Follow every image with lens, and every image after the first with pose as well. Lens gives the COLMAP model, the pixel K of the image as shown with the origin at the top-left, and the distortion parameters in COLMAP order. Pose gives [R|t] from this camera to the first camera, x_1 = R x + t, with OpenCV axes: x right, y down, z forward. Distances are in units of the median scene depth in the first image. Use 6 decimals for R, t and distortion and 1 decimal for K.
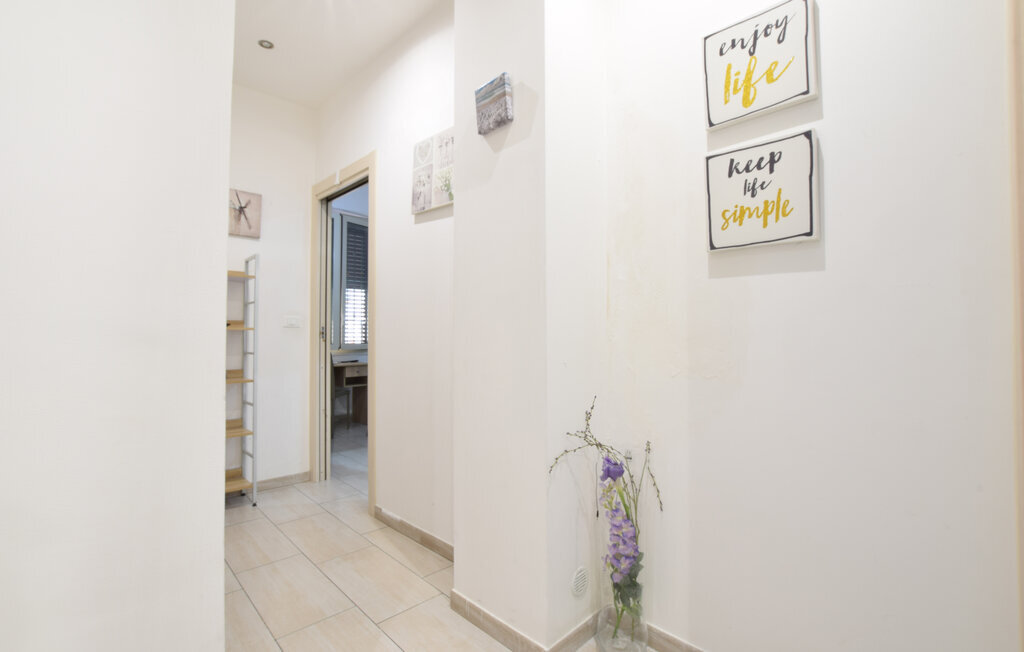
lens RADIAL K [[451.2, 0, 510.9], [0, 451.2, 323.3], [0, 0, 1]] dist [-0.014308, -0.001322]
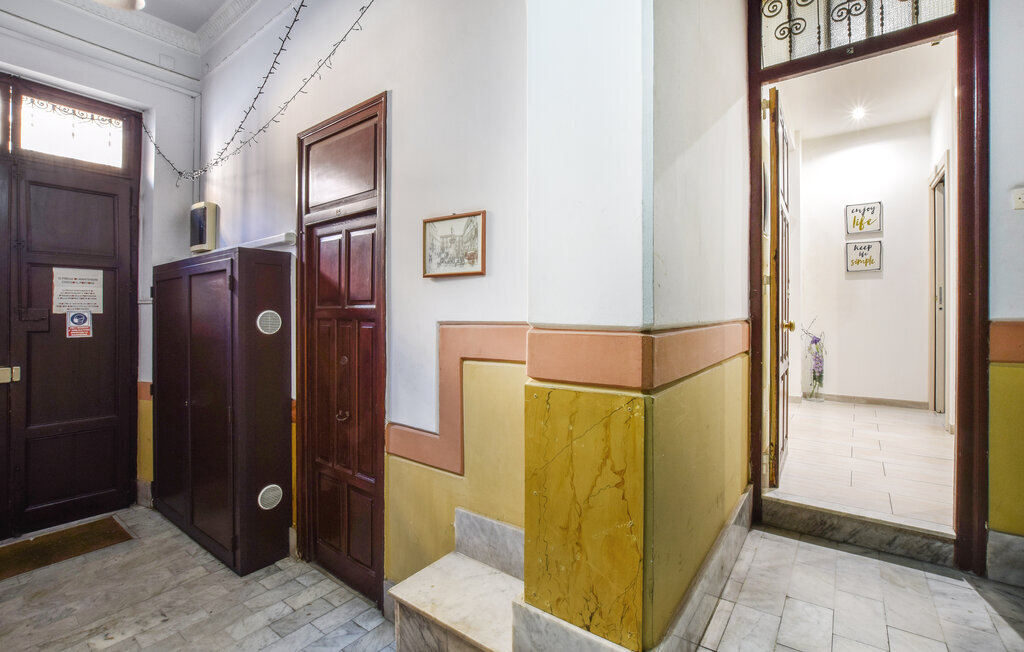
lens RADIAL K [[451.2, 0, 511.6], [0, 451.2, 318.8], [0, 0, 1]] dist [-0.014308, -0.001322]
pose [[0.989324, -0.005567, 0.145629, -2.616913], [0.000749, 0.999451, 0.033119, 0.075765], [-0.145733, -0.032657, 0.988785, -2.008633]]
